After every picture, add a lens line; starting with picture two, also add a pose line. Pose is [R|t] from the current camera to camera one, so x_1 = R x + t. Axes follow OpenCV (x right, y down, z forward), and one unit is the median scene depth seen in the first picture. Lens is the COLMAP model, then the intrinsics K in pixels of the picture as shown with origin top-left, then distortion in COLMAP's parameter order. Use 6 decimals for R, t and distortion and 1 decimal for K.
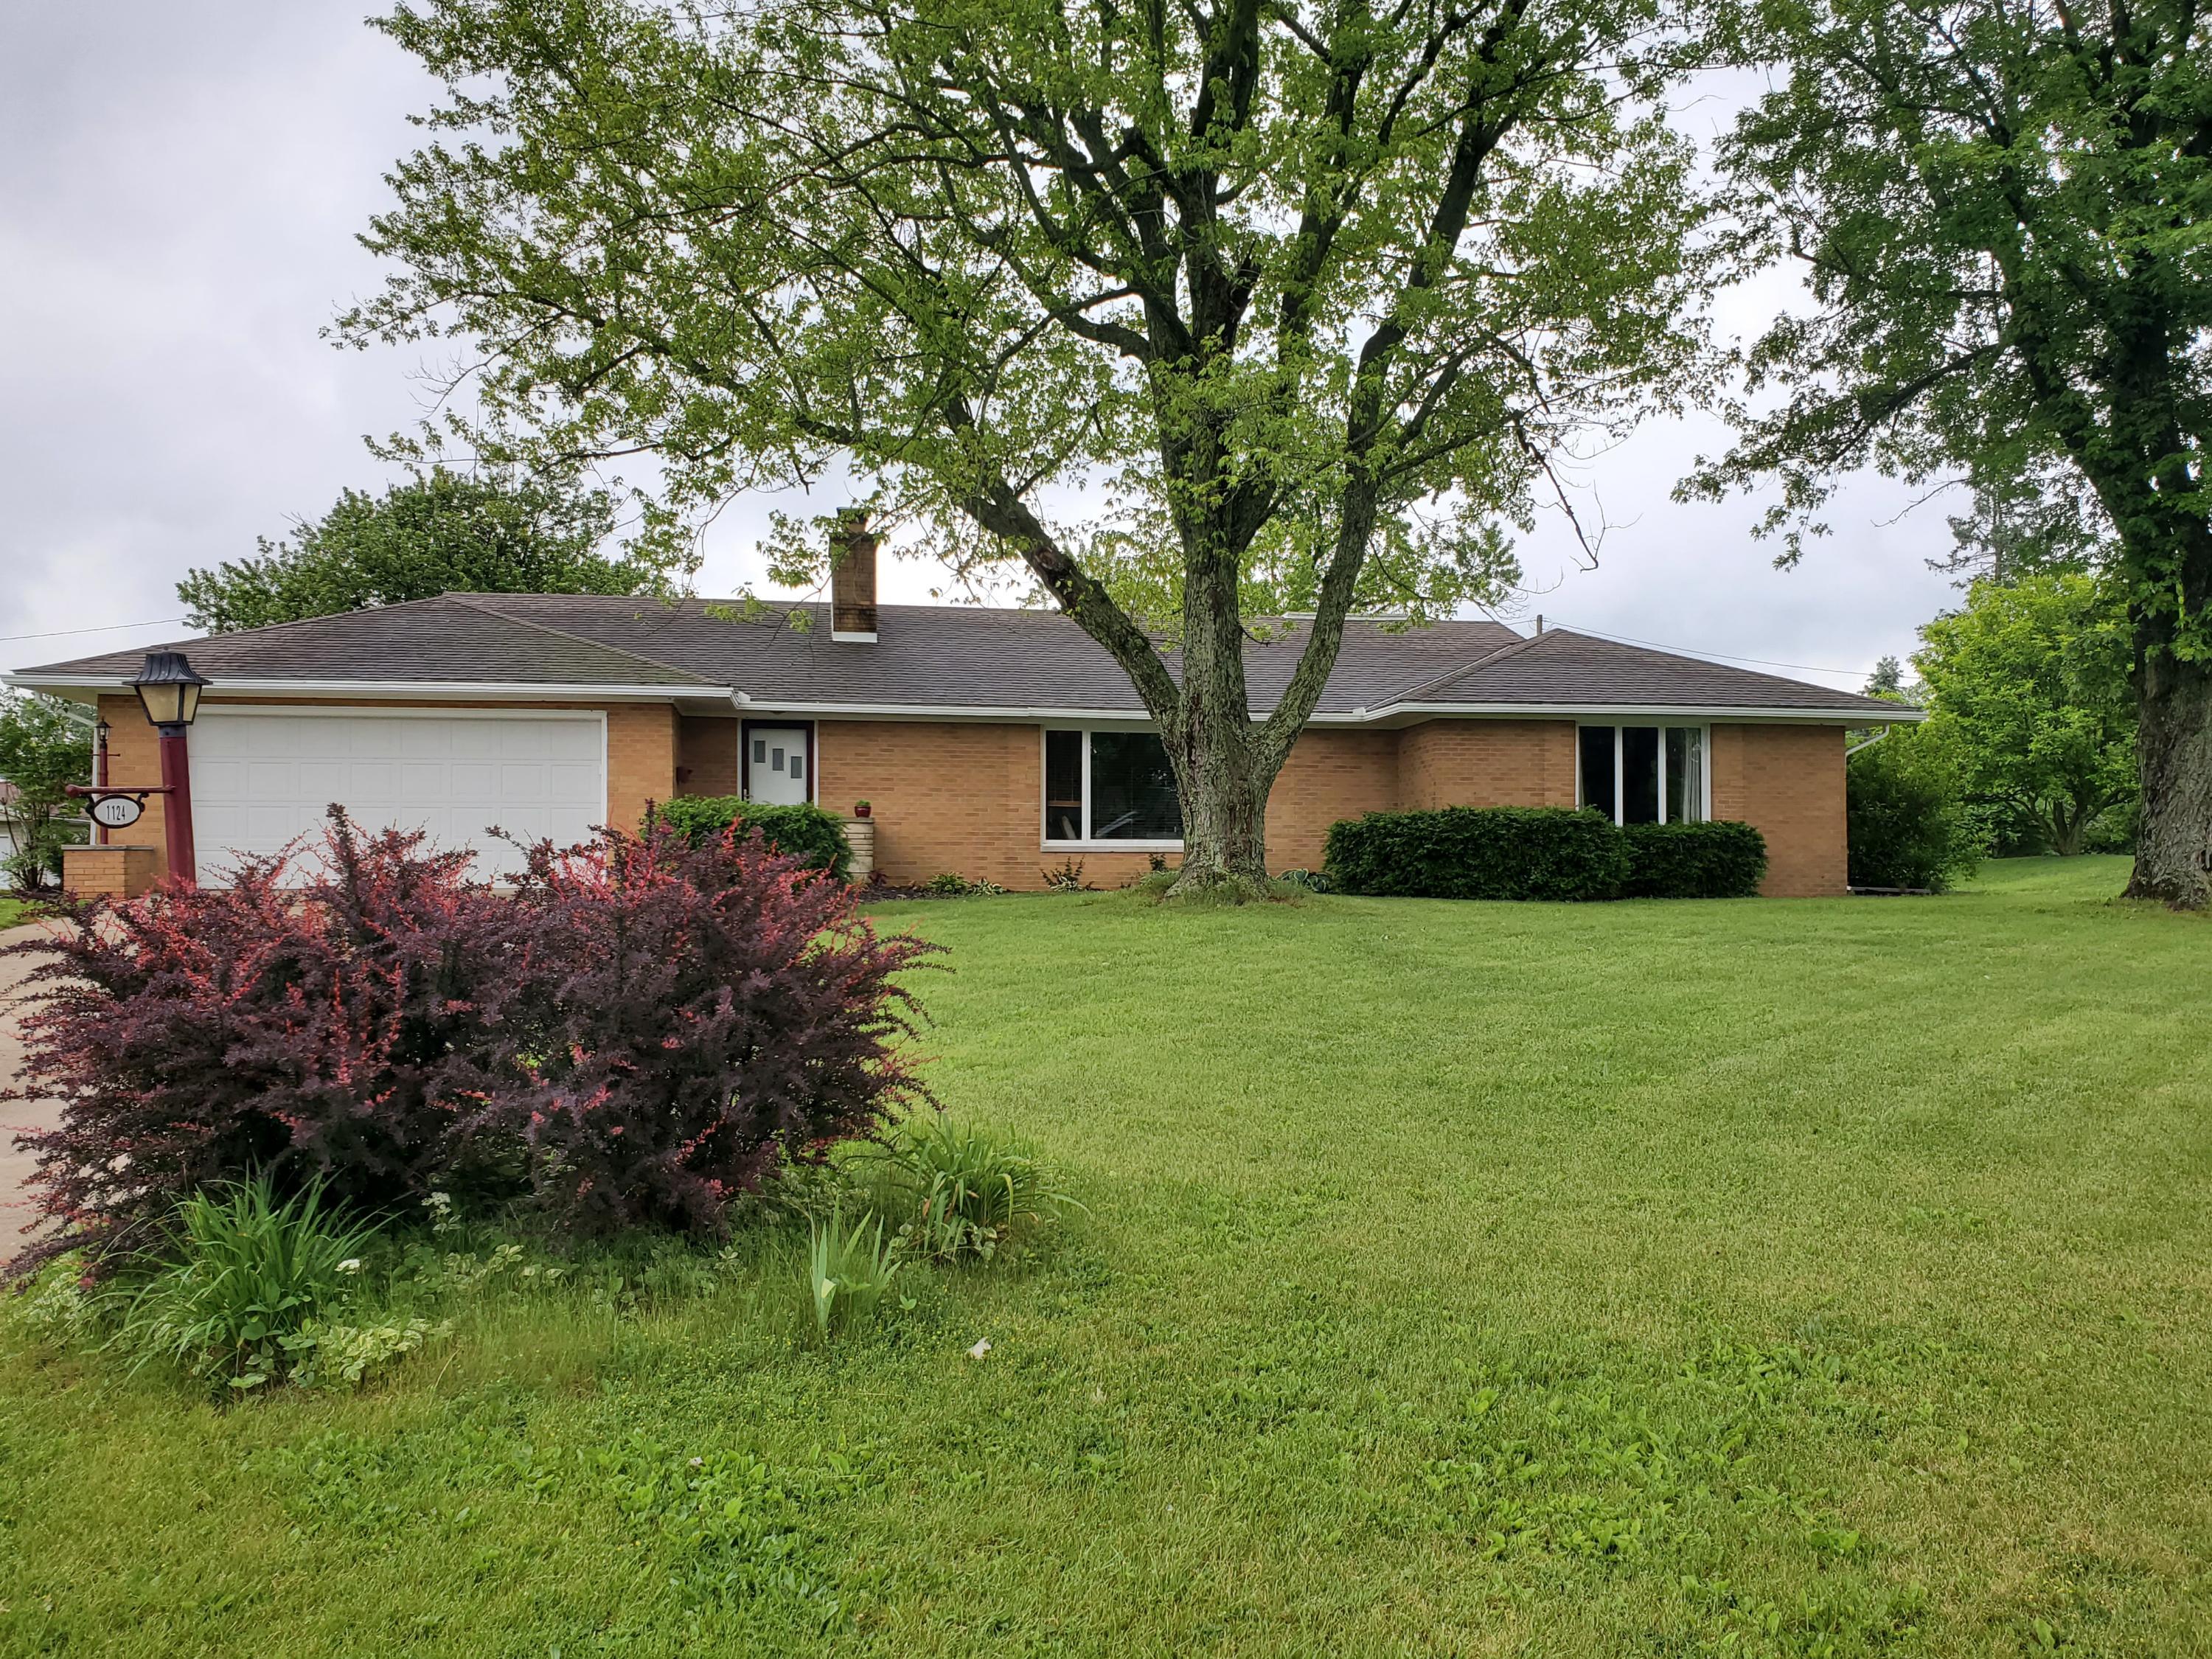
lens RADIAL K [[1835.9, 0, 1106.0], [0, 1835.9, 829.5], [0, 0, 1]] dist [0.116220, -0.173773]
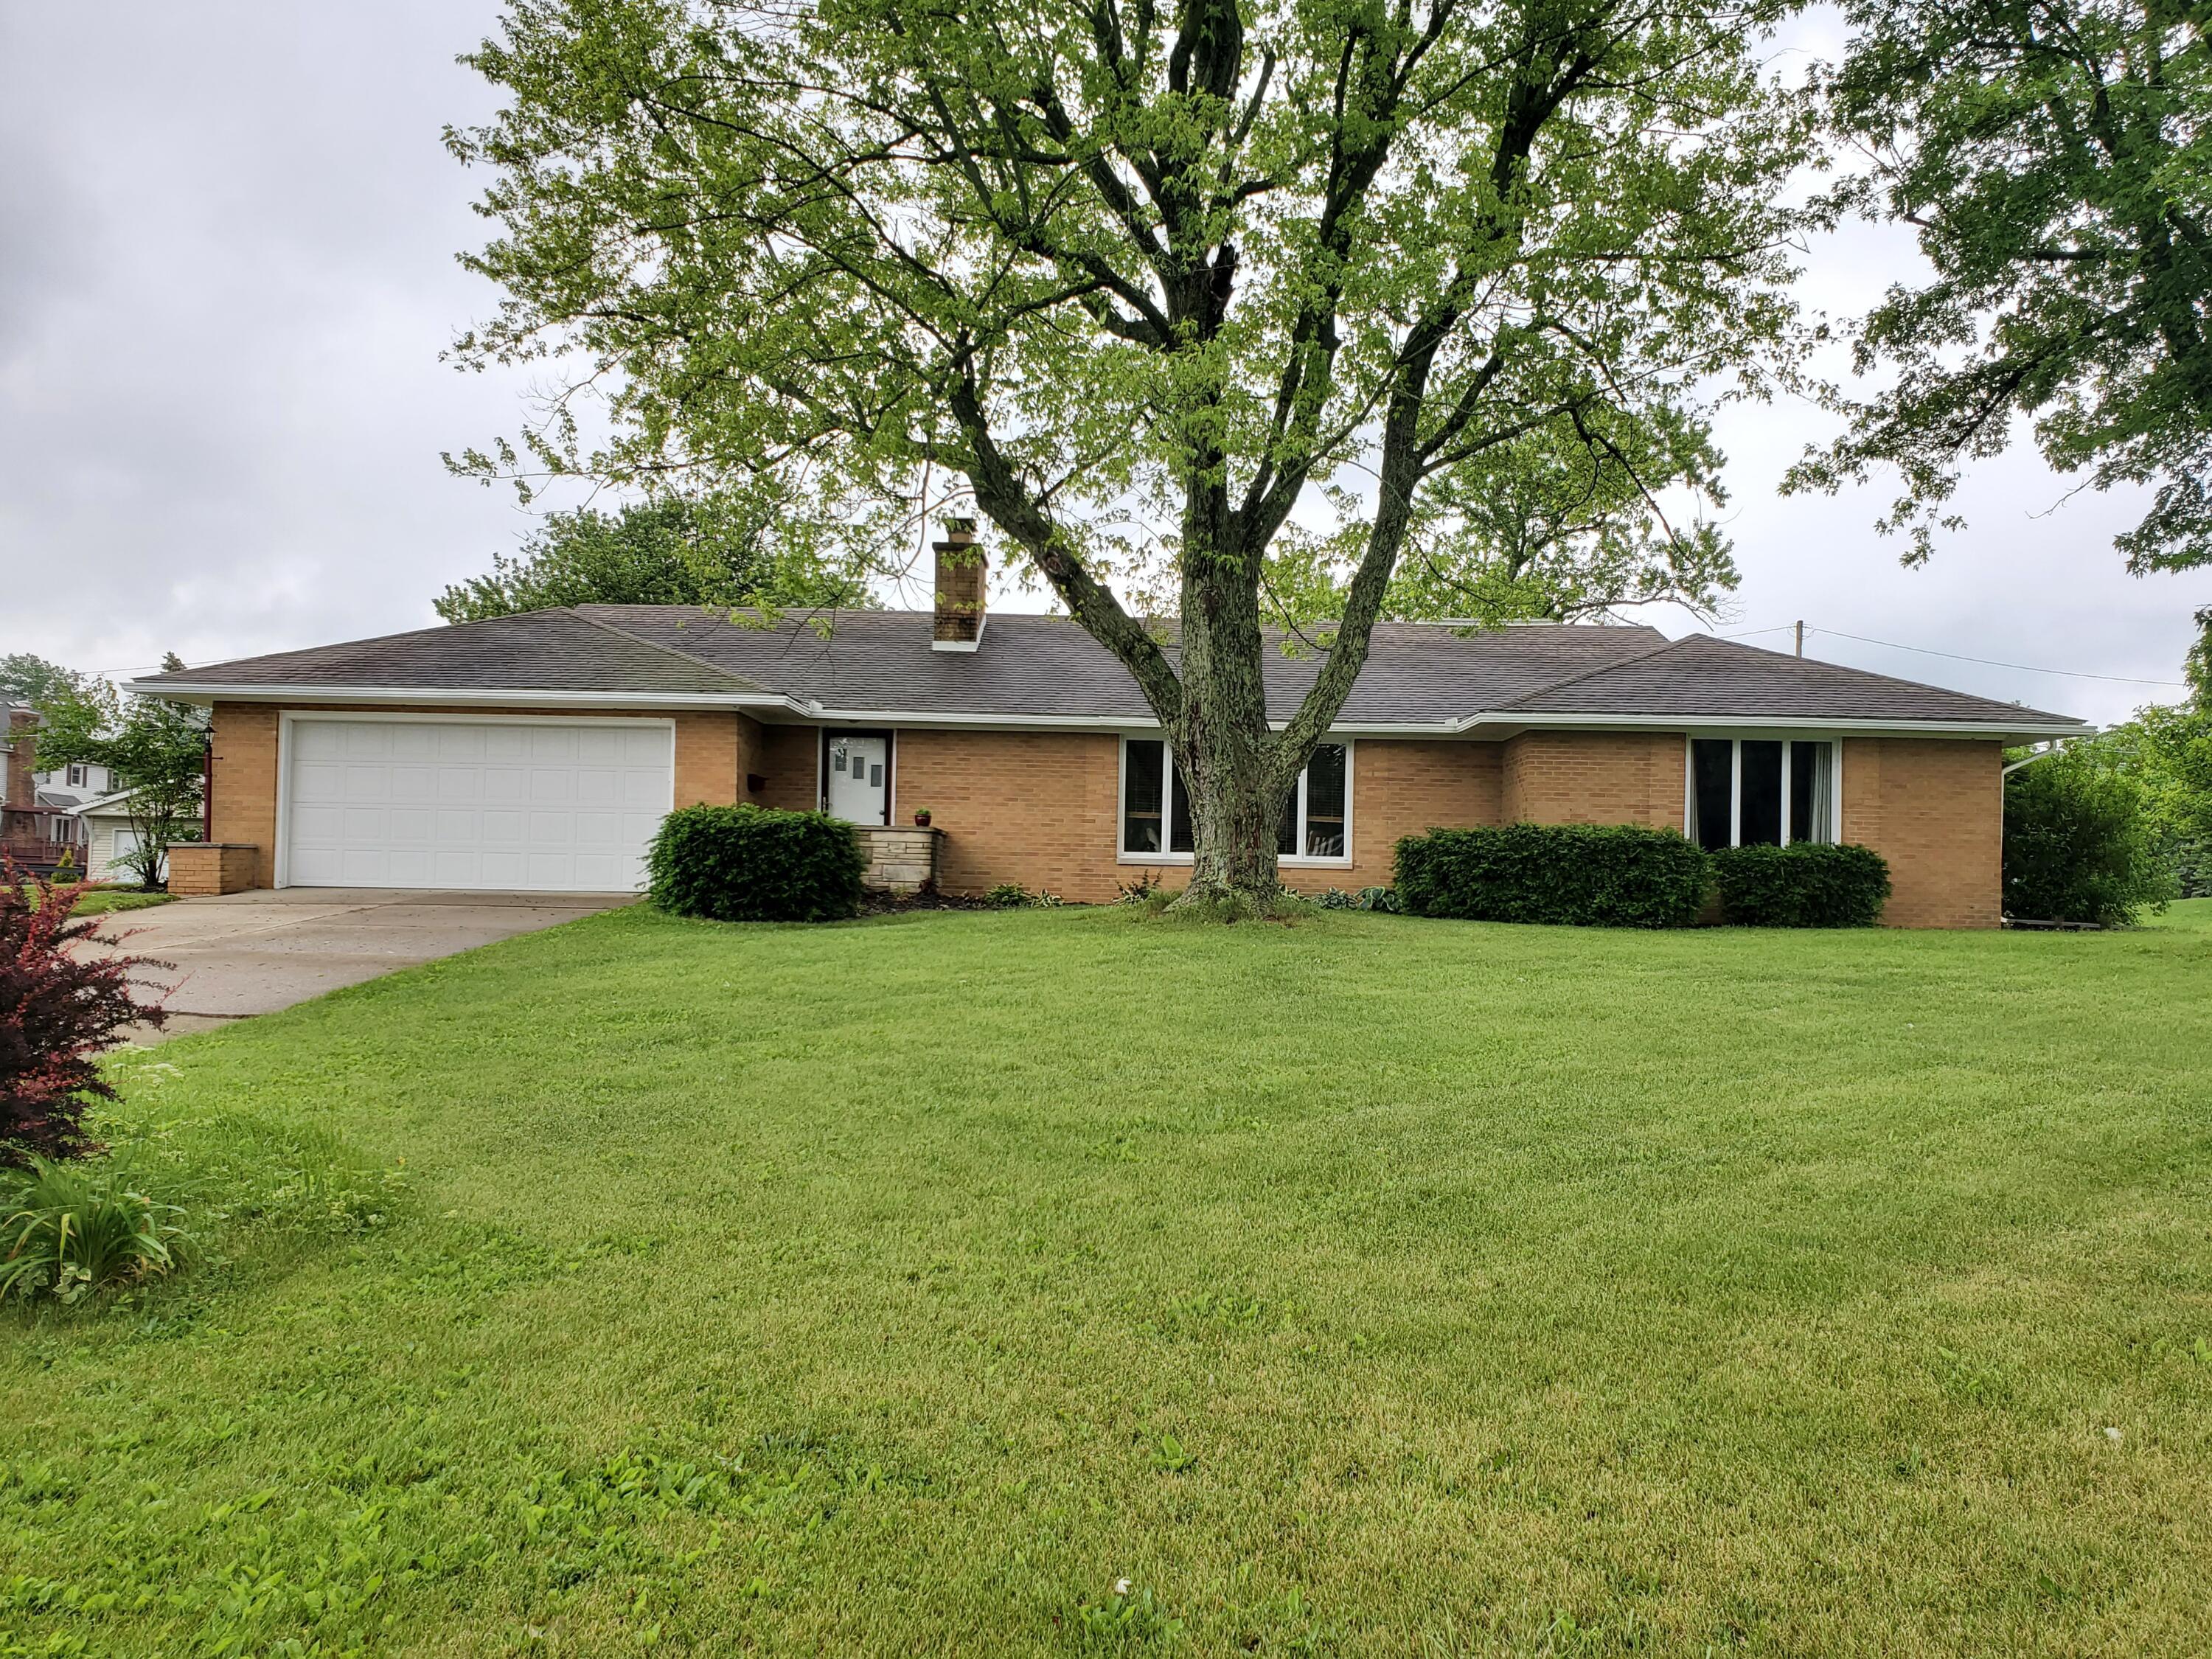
lens RADIAL K [[1835.9, 0, 1106.0], [0, 1835.9, 829.5], [0, 0, 1]] dist [0.116220, -0.173773]
pose [[0.985683, 0.014055, -0.168021, 0.131617], [-0.015120, 0.999873, -0.005060, -0.001395], [0.167928, 0.007528, 0.985771, 0.037773]]
